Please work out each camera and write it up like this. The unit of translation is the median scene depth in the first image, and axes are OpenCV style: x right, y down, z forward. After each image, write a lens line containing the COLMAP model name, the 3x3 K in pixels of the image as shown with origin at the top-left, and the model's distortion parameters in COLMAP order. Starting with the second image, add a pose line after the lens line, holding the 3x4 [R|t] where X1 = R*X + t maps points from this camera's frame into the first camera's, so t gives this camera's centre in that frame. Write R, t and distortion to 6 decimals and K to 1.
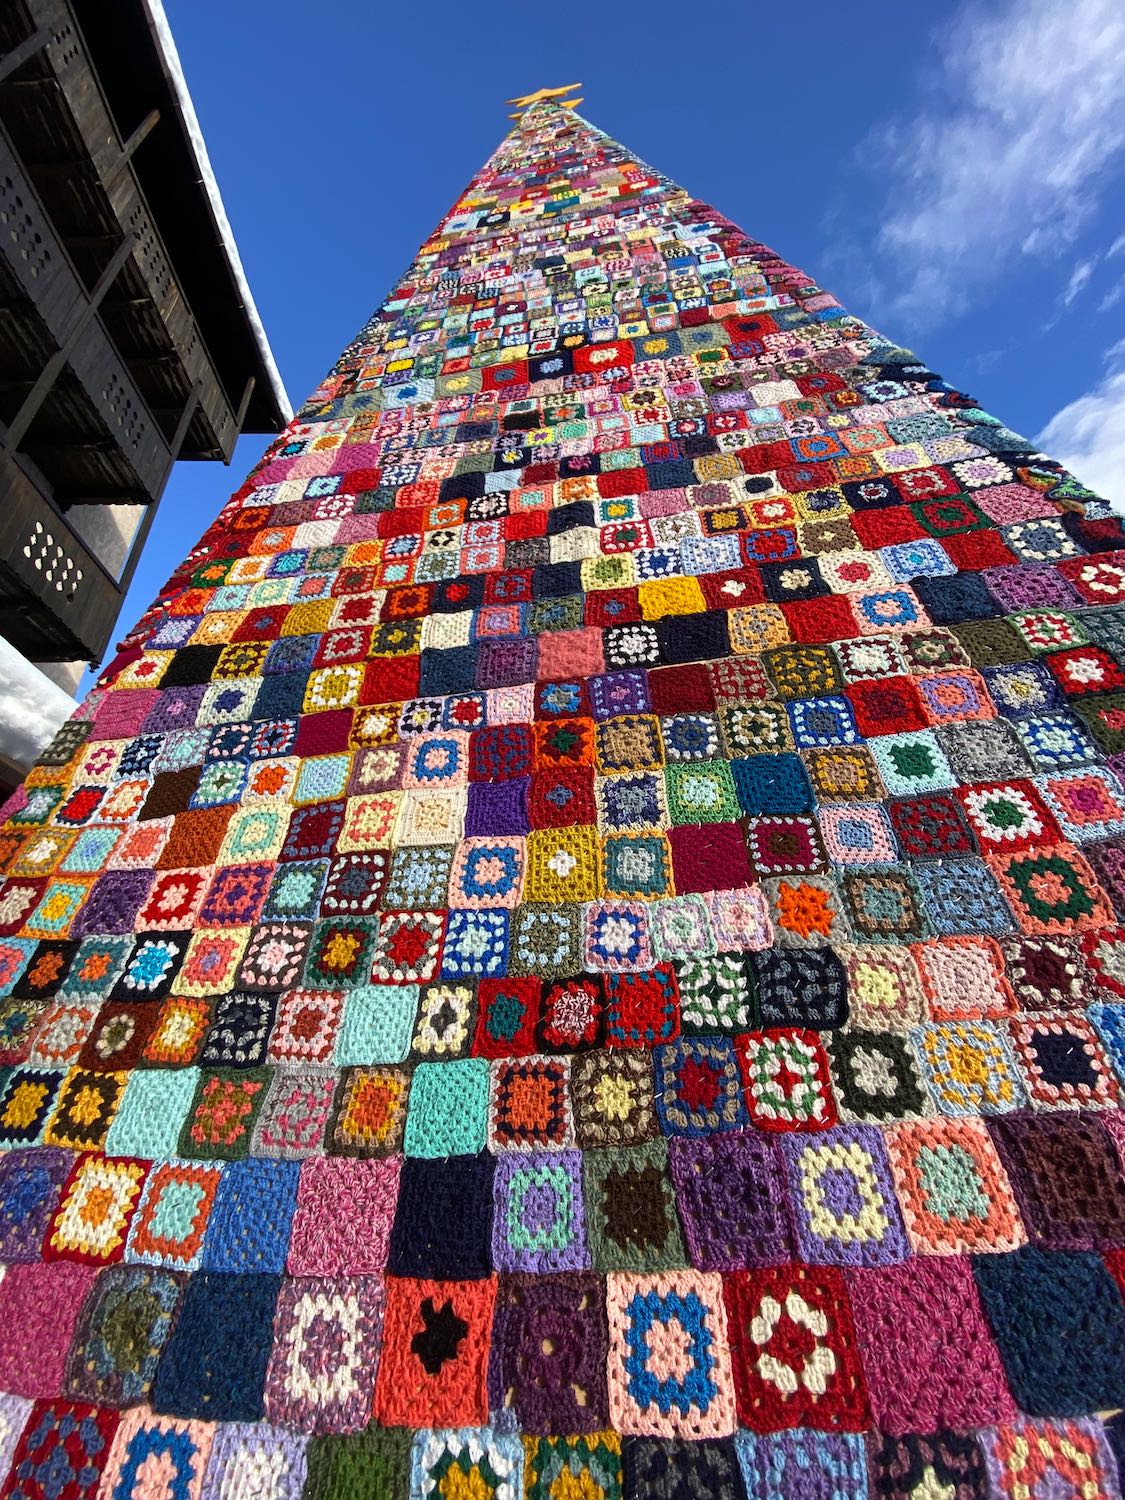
lens RADIAL K [[604.0, 0, 560.3], [0, 604.0, 750.2], [0, 0, 1]] dist [-0.013959, -0.000437]
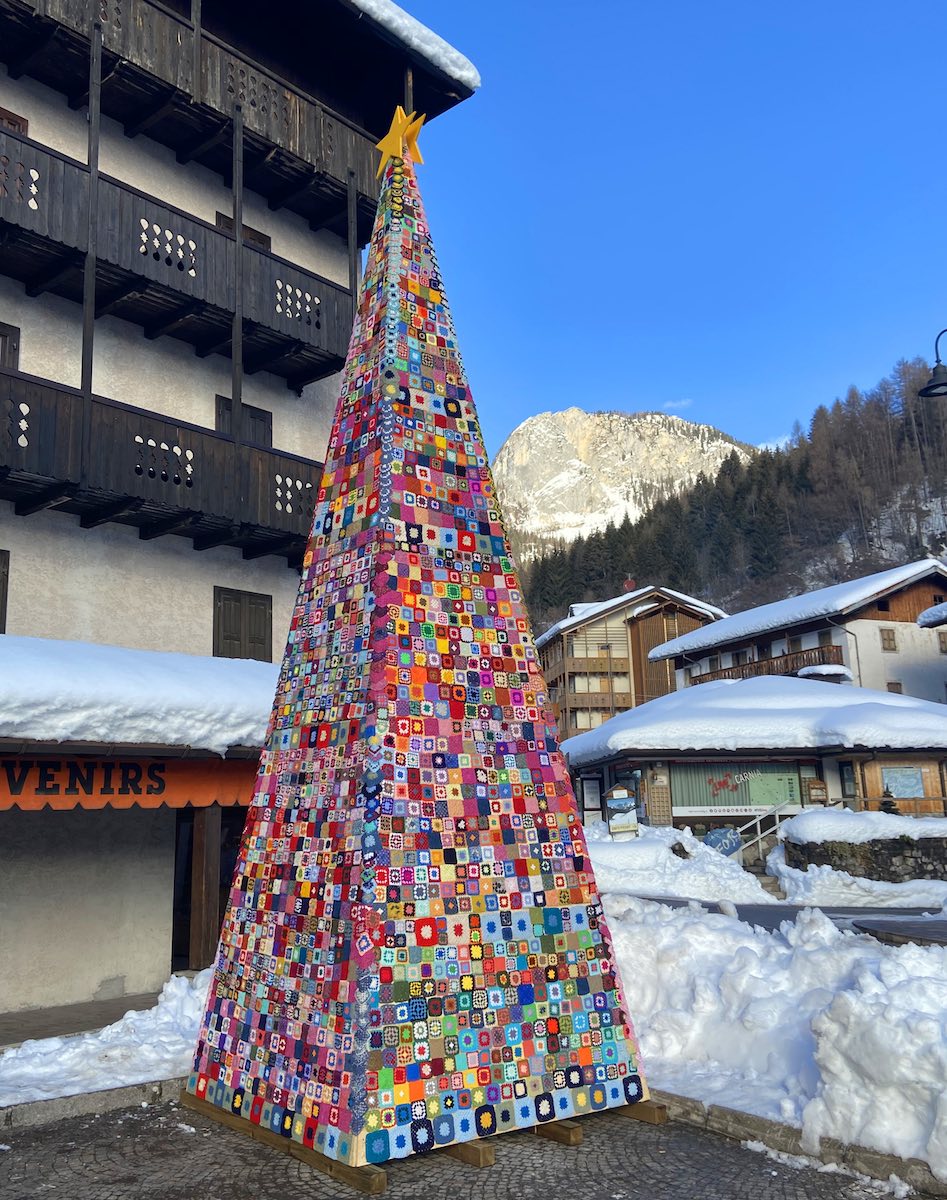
lens RADIAL K [[1110.7, 0, 473.2], [0, 1110.7, 599.2], [0, 0, 1]] dist [0.060895, 0.000000]
pose [[0.713848, -0.090312, -0.694453, 6.976984], [0.316354, 0.926286, 0.204729, -3.561122], [0.624773, -0.365838, 0.689798, -2.926112]]
